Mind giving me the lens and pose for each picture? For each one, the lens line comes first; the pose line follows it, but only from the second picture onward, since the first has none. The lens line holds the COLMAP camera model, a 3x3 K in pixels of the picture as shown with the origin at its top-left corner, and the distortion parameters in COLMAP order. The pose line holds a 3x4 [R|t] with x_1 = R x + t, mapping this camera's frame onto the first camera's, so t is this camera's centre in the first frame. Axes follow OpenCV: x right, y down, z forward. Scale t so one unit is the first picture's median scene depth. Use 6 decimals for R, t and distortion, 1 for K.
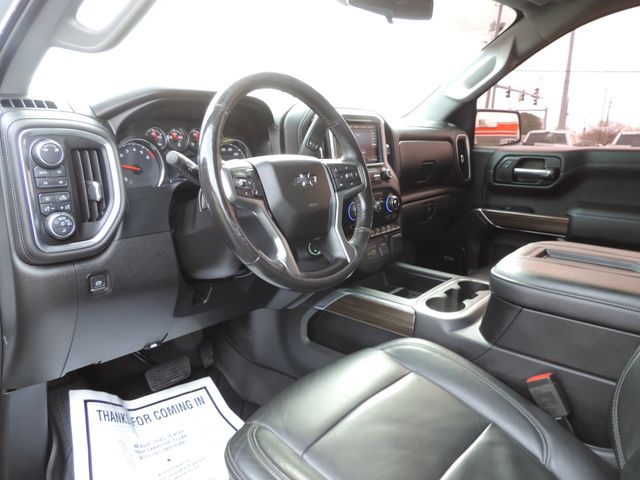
lens RADIAL K [[451.5, 0, 319.8], [0, 451.5, 227.7], [0, 0, 1]] dist [-0.041652, -0.000835]
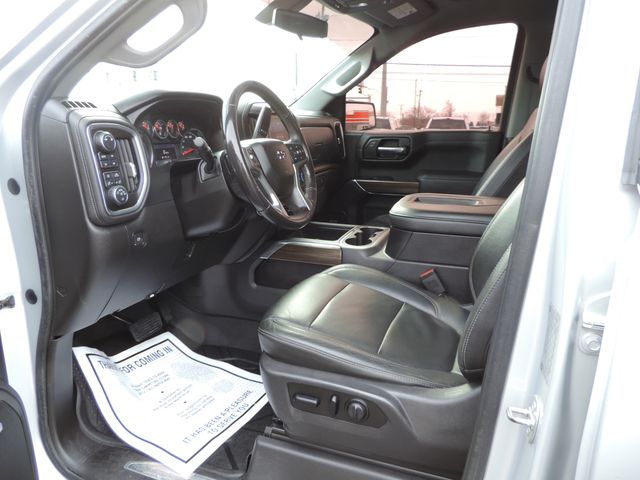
lens RADIAL K [[449.9, 0, 320.0], [0, 449.9, 240.0], [0, 0, 1]] dist [-0.099045, 0.000088]
pose [[0.938541, -0.100213, 0.330299, -0.289616], [0.082527, 0.994322, 0.067181, 0.056430], [-0.335156, -0.035793, 0.941483, -0.288227]]
